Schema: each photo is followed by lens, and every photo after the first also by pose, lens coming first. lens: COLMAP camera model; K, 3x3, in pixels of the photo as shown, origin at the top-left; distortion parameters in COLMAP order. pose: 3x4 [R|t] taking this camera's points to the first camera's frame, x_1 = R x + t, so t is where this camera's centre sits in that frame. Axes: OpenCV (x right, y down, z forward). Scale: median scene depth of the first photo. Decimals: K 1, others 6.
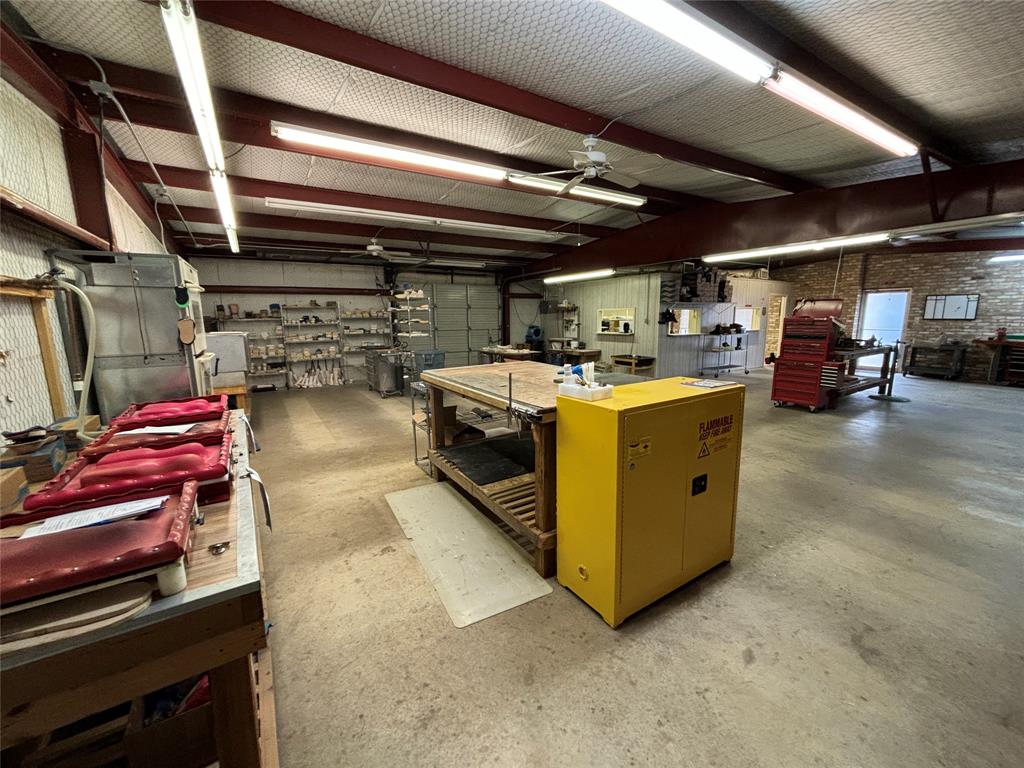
lens RADIAL K [[409.8, 0, 511.7], [0, 409.8, 383.3], [0, 0, 1]] dist [0.000668, -0.000359]
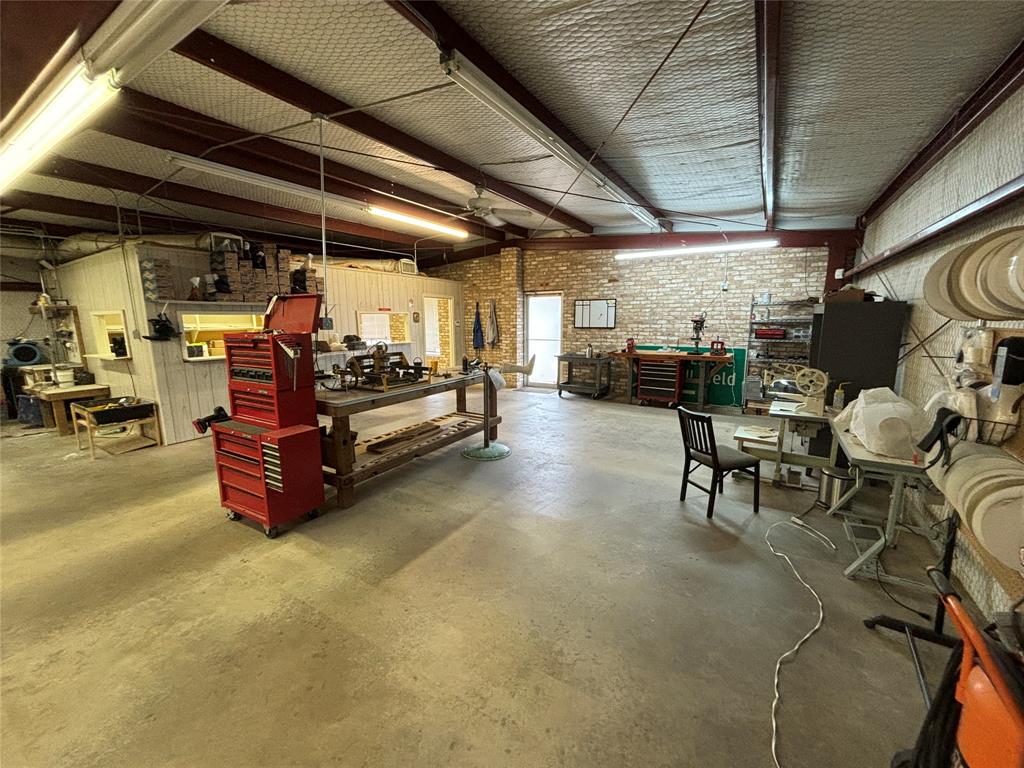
lens RADIAL K [[409.8, 0, 509.2], [0, 409.8, 383.8], [0, 0, 1]] dist [0.000668, -0.000359]
pose [[0.898430, -0.066232, 0.434093, 0.742147], [0.069995, 0.997520, 0.007330, -0.081151], [-0.433502, 0.023799, 0.900838, 0.431135]]
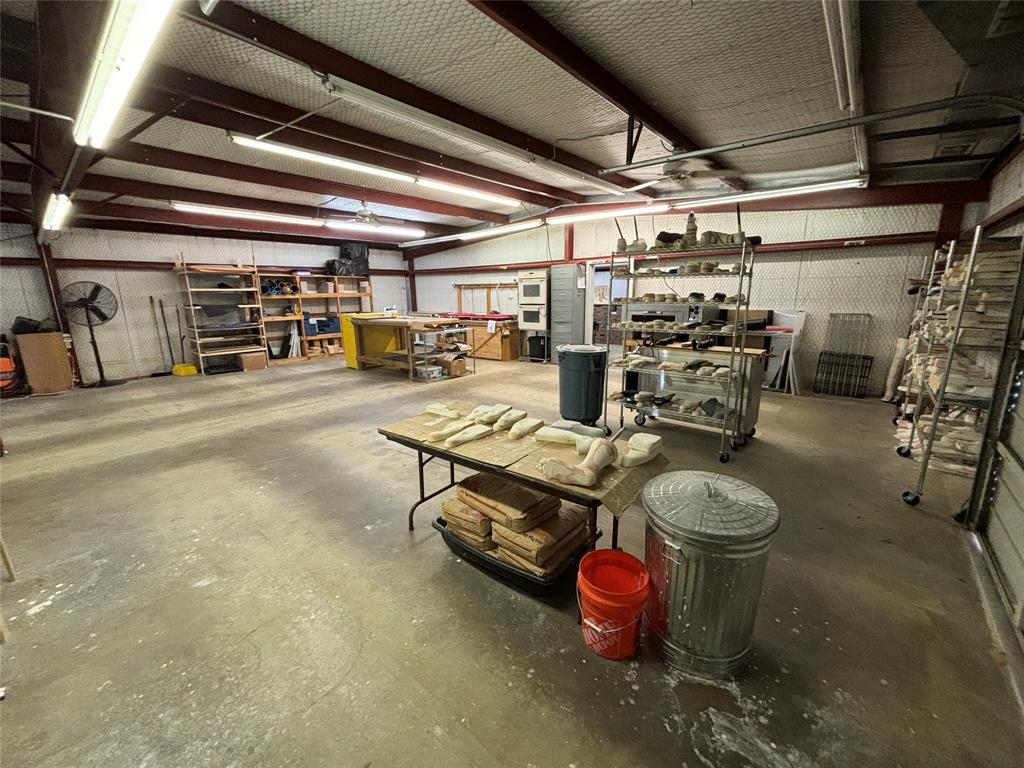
lens RADIAL K [[409.8, 0, 508.8], [0, 409.8, 388.5], [0, 0, 1]] dist [0.000668, -0.000359]
pose [[-0.954825, 0.088684, -0.283628, 0.088642], [-0.027635, 0.923797, 0.381883, -0.288702], [0.295882, 0.372470, -0.879614, 1.735580]]
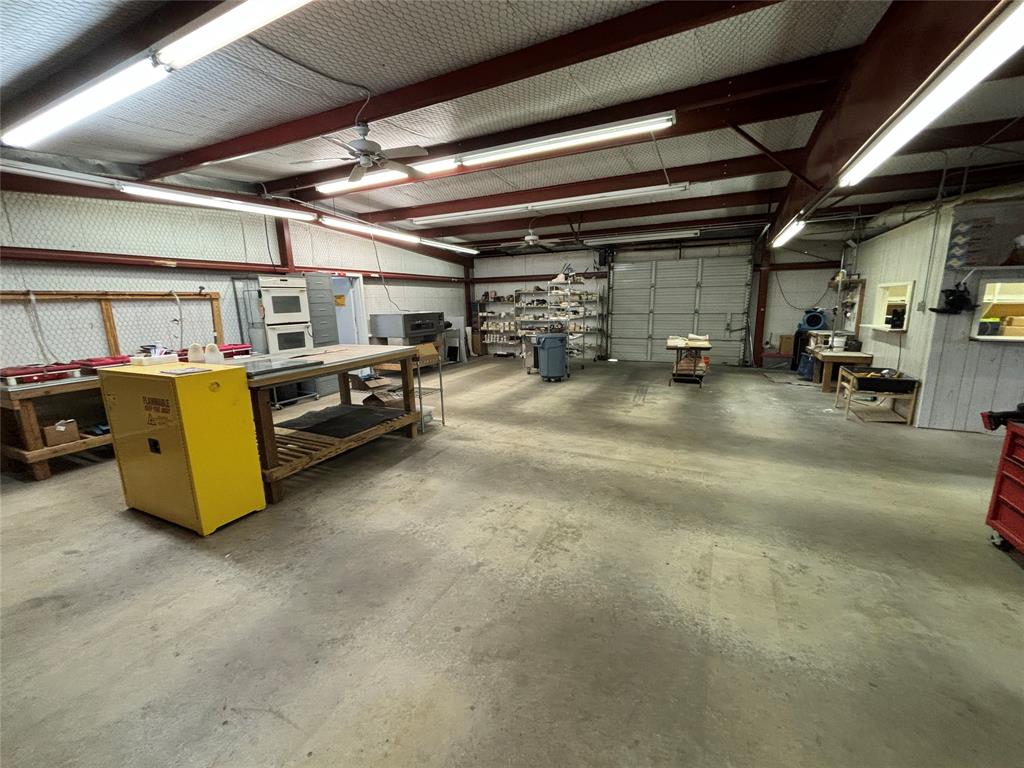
lens RADIAL K [[409.8, 0, 514.4], [0, 409.8, 382.9], [0, 0, 1]] dist [0.000668, -0.000359]
pose [[0.526675, 0.167532, -0.833394, 0.704407], [-0.124606, 0.985012, 0.119265, -0.079068], [0.840884, 0.041032, 0.539657, 0.425542]]
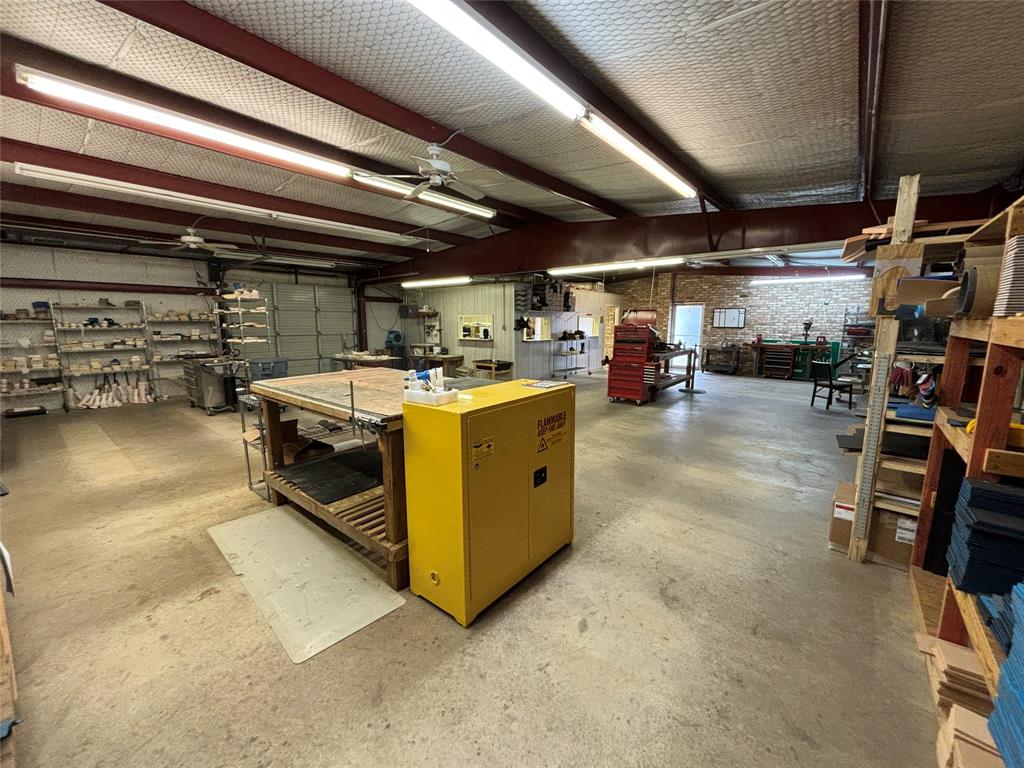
lens RADIAL K [[409.8, 0, 511.5], [0, 409.8, 383.8], [0, 0, 1]] dist [0.000668, -0.000359]
pose [[0.948839, -0.036229, 0.313675, 0.017604], [0.040107, 0.999178, -0.005915, 0.000635], [-0.313203, 0.018193, 0.949512, -0.005605]]
